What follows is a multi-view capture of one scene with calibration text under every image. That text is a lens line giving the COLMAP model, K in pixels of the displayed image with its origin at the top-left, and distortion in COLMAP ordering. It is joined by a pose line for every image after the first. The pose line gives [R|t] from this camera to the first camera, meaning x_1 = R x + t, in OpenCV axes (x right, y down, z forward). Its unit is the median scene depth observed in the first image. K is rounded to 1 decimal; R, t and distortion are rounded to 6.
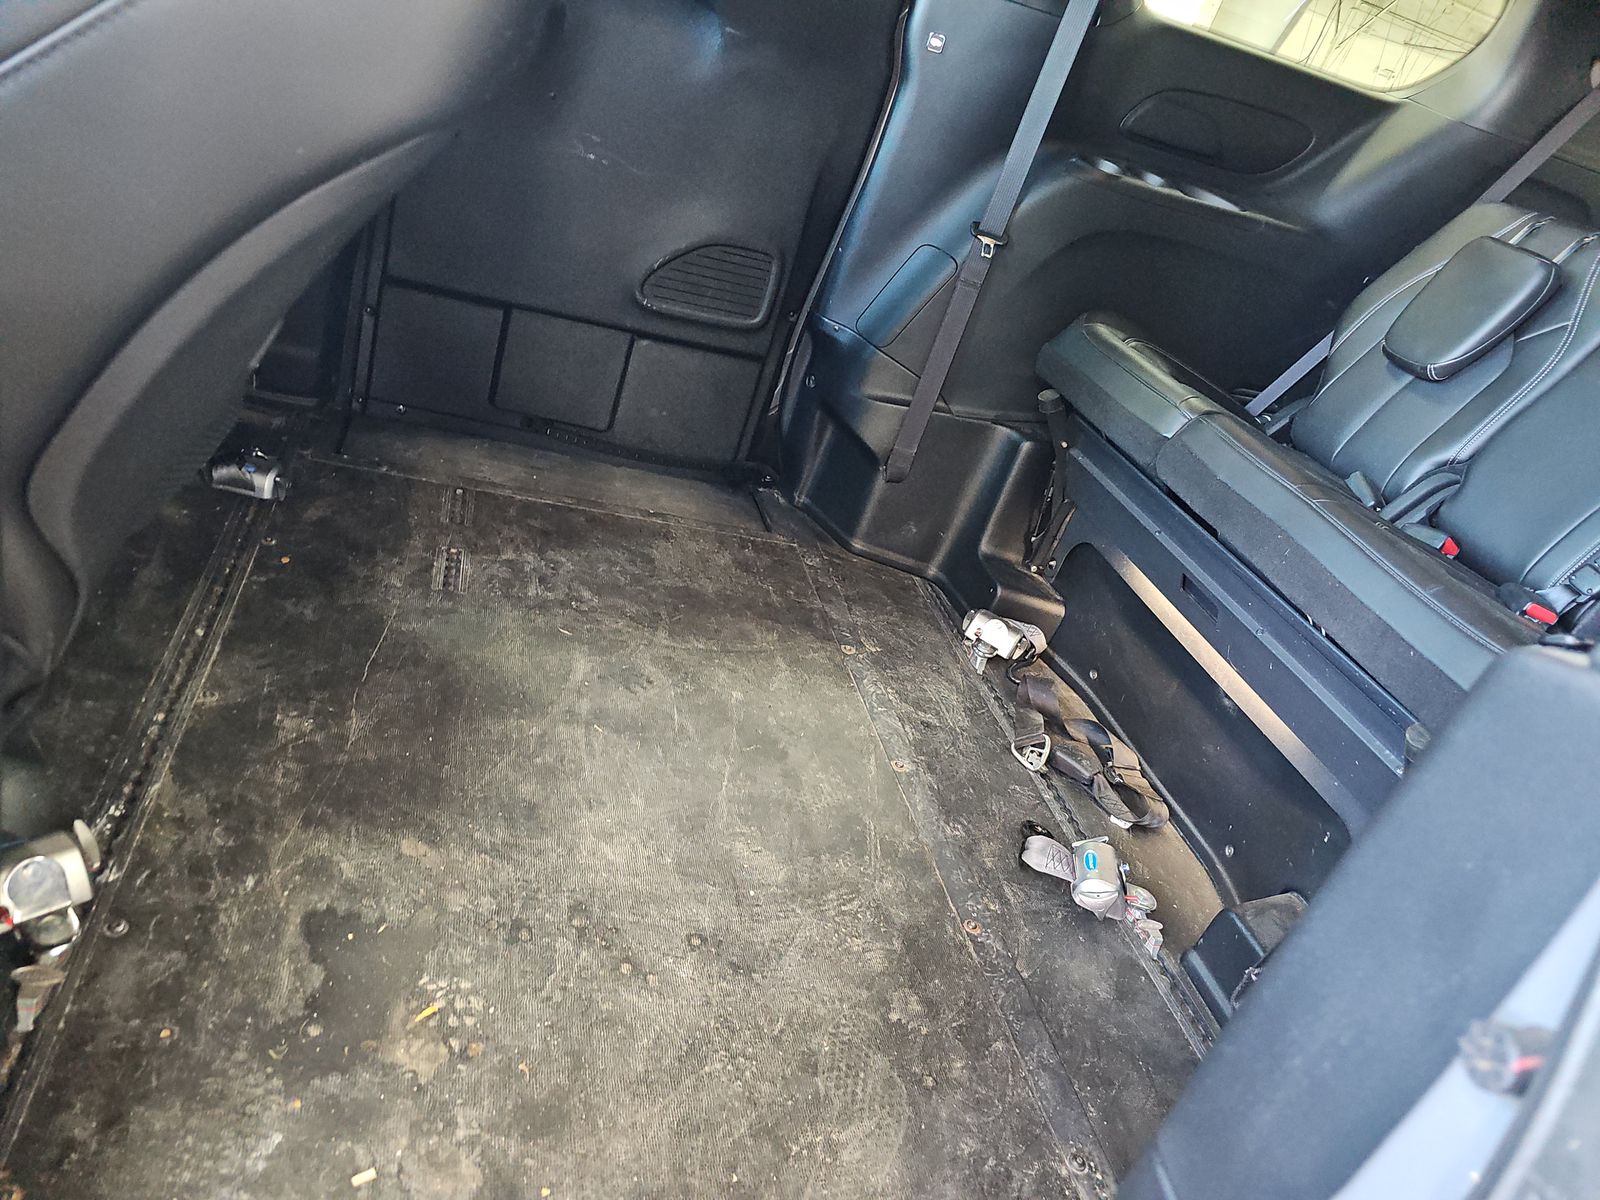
lens RADIAL K [[1045.2, 0, 820.7], [0, 1045.2, 604.3], [0, 0, 1]] dist [0.028320, -0.006398]
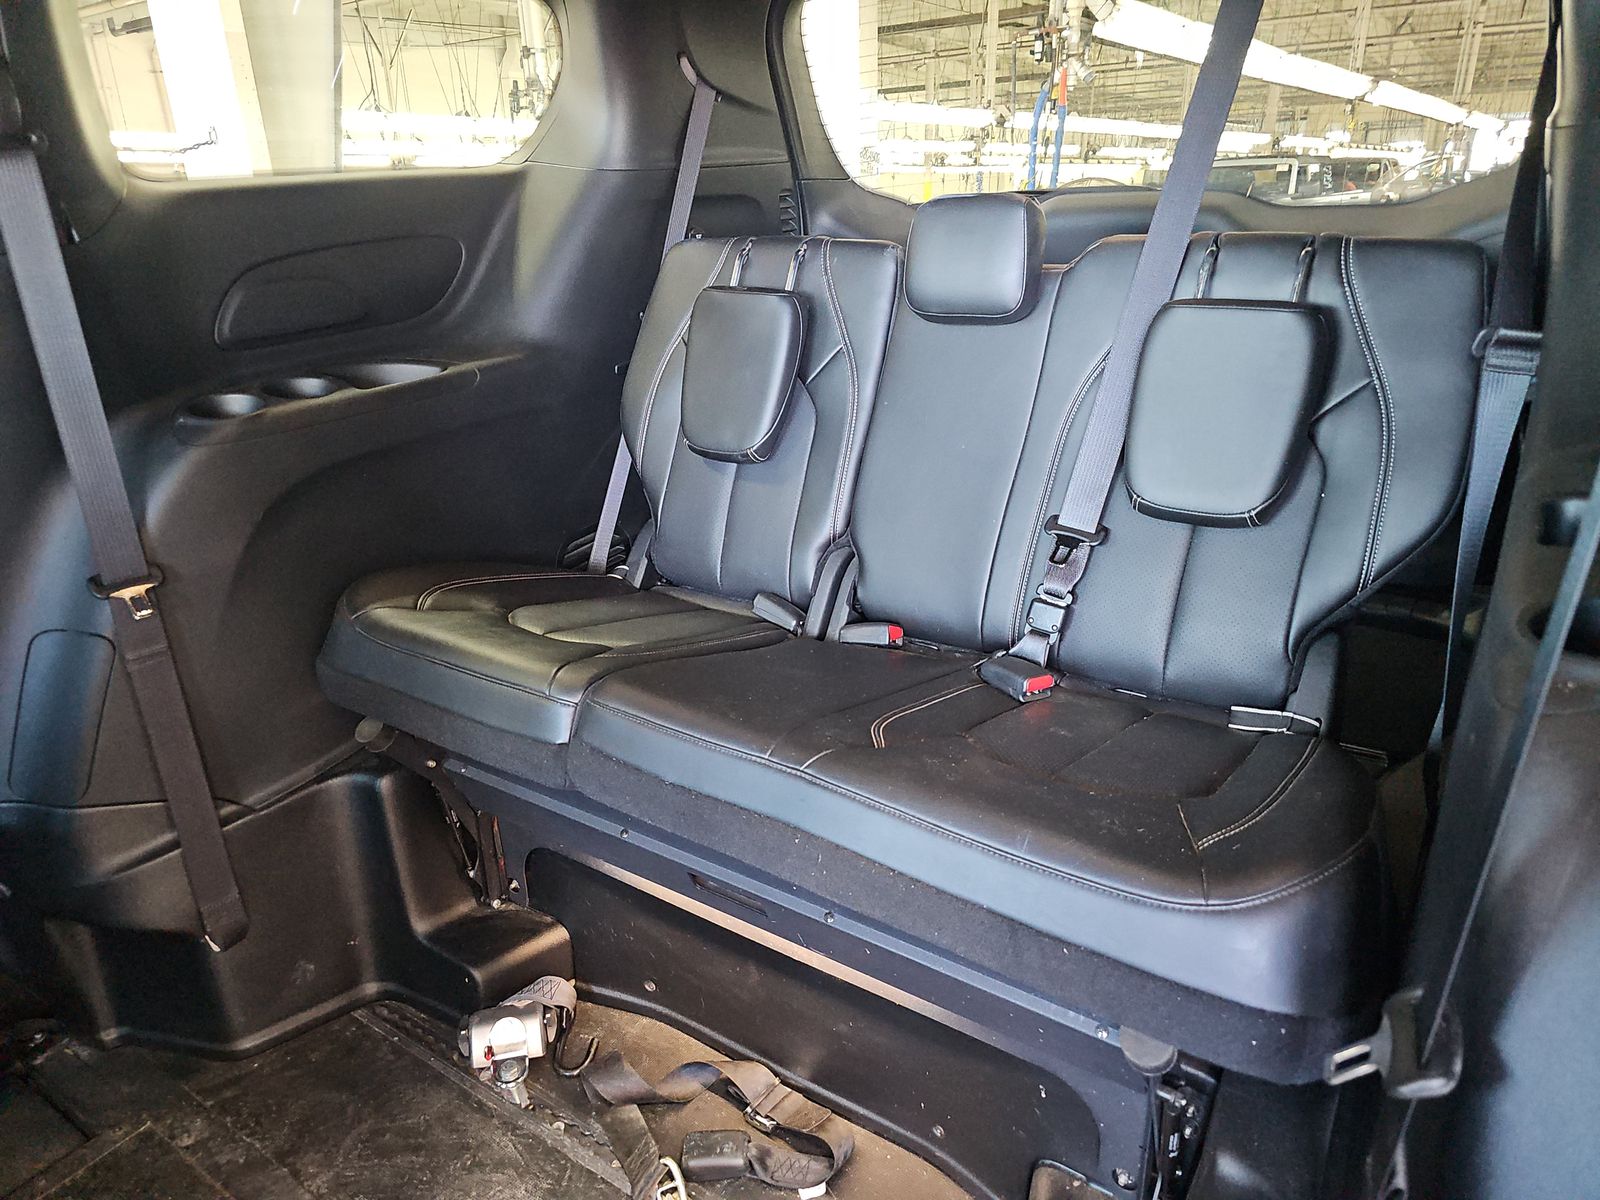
lens RADIAL K [[956.9, 0, 775.2], [0, 956.9, 601.3], [0, 0, 1]] dist [0.031859, -0.000801]
pose [[0.698896, -0.557082, 0.448557, 0.164320], [0.548998, 0.819820, 0.162776, -0.222743], [-0.458416, 0.132493, 0.878806, 0.303909]]
